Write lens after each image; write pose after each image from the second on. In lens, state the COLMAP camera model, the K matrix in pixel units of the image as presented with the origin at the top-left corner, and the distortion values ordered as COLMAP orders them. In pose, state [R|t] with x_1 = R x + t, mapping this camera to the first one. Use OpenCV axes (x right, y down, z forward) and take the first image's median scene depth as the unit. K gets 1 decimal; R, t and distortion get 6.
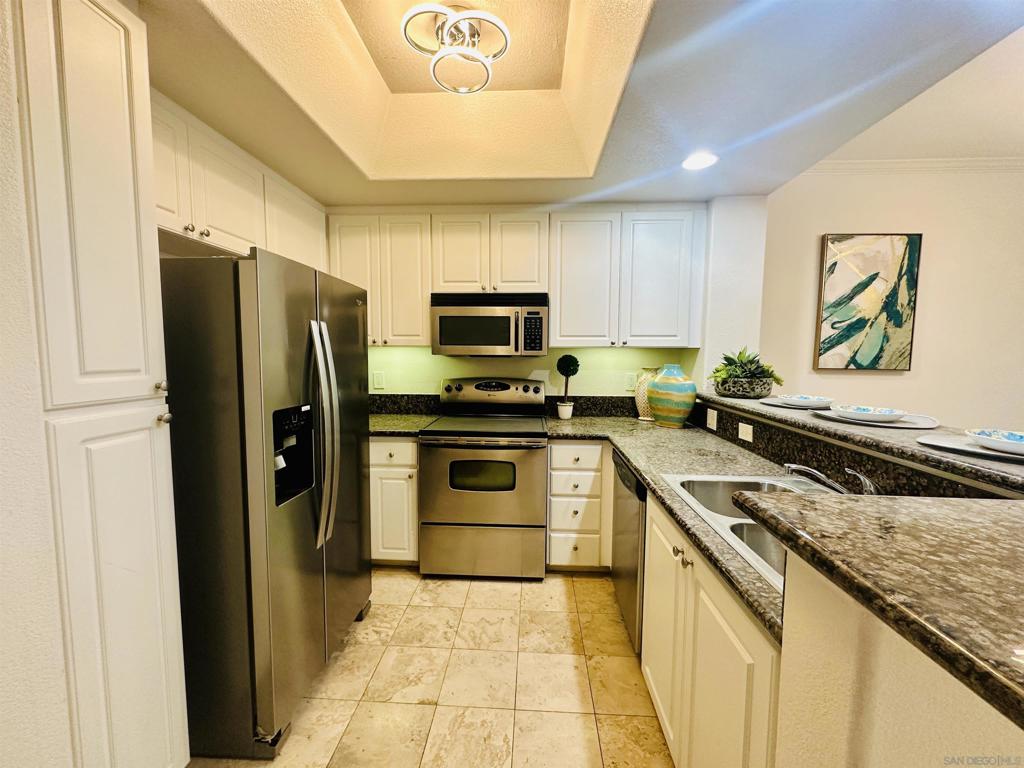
lens RADIAL K [[409.1, 0, 511.0], [0, 409.1, 382.1], [0, 0, 1]] dist [-0.002199, 0.000429]
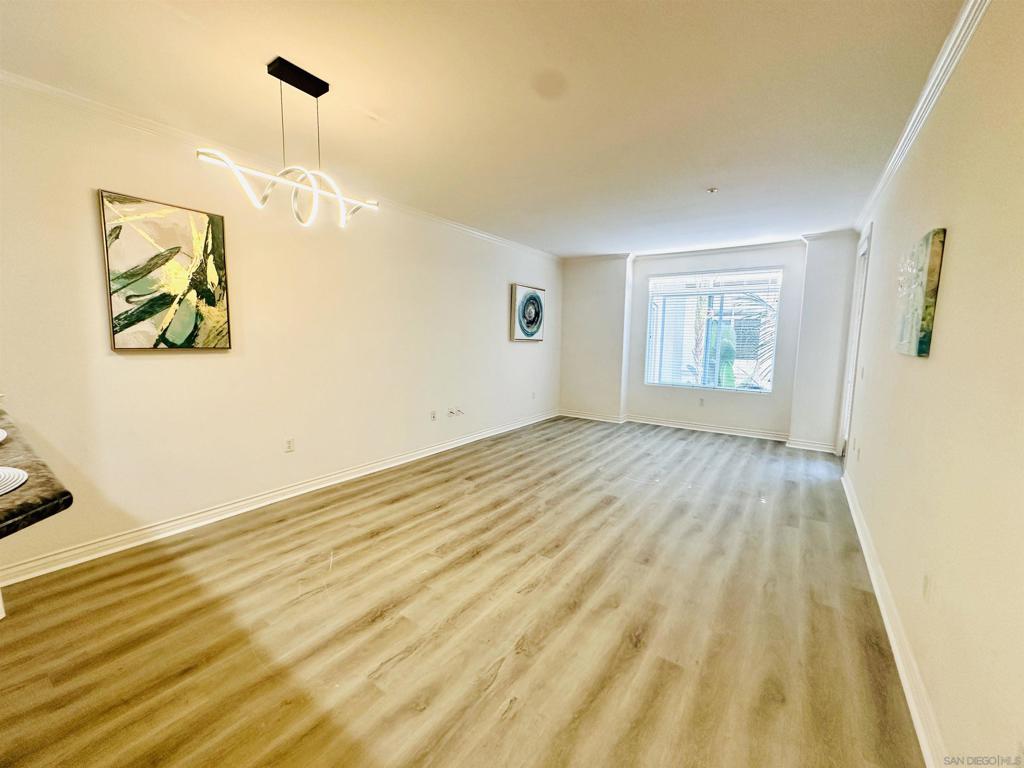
lens RADIAL K [[409.1, 0, 511.9], [0, 409.1, 383.3], [0, 0, 1]] dist [-0.002199, 0.000429]
pose [[0.532233, -0.096073, 0.841129, 0.475477], [0.051678, 0.995374, 0.080991, 0.013456], [-0.845019, 0.000362, 0.534736, -0.174748]]
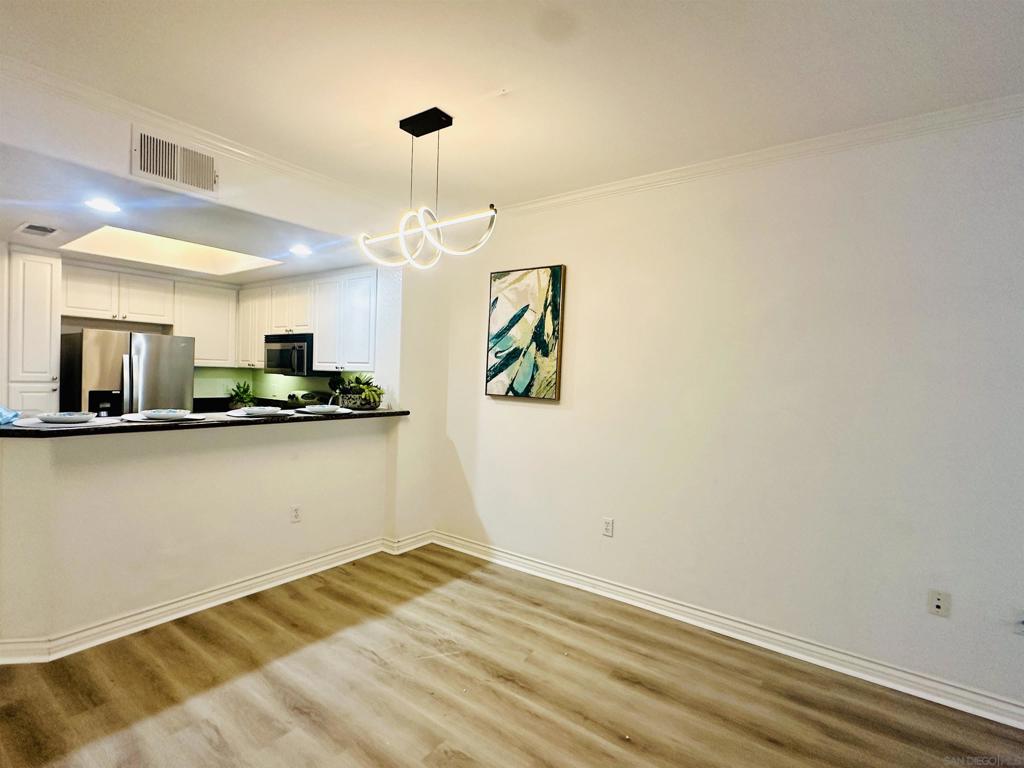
lens RADIAL K [[494.4, 0, 510.0], [0, 494.4, 385.4], [0, 0, 1]] dist [-0.005212, 0.002504]
pose [[0.836394, 0.034154, -0.547064, 1.558914], [-0.068280, 0.996775, -0.042161, -0.005109], [0.543859, 0.072617, 0.836029, -0.071176]]
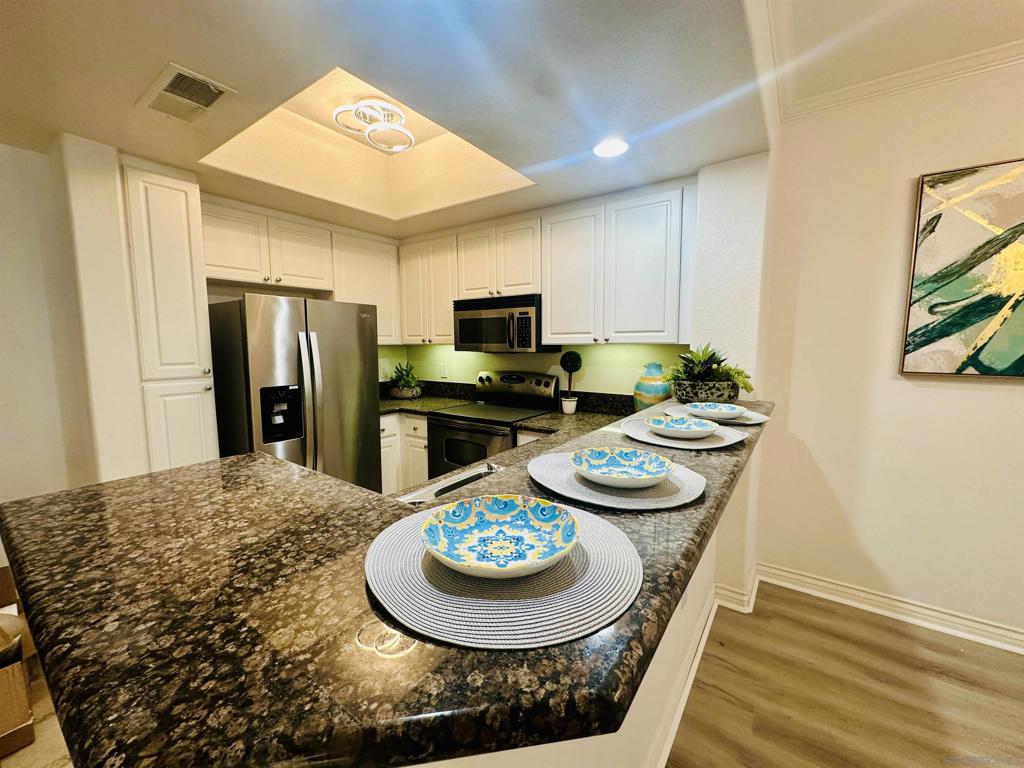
lens RADIAL K [[409.1, 0, 511.2], [0, 409.1, 382.6], [0, 0, 1]] dist [-0.002199, 0.000429]
pose [[0.846256, 0.044420, -0.530921, 0.569185], [-0.030620, 0.998926, 0.034770, -0.019507], [0.531896, -0.013168, 0.846707, 0.053370]]
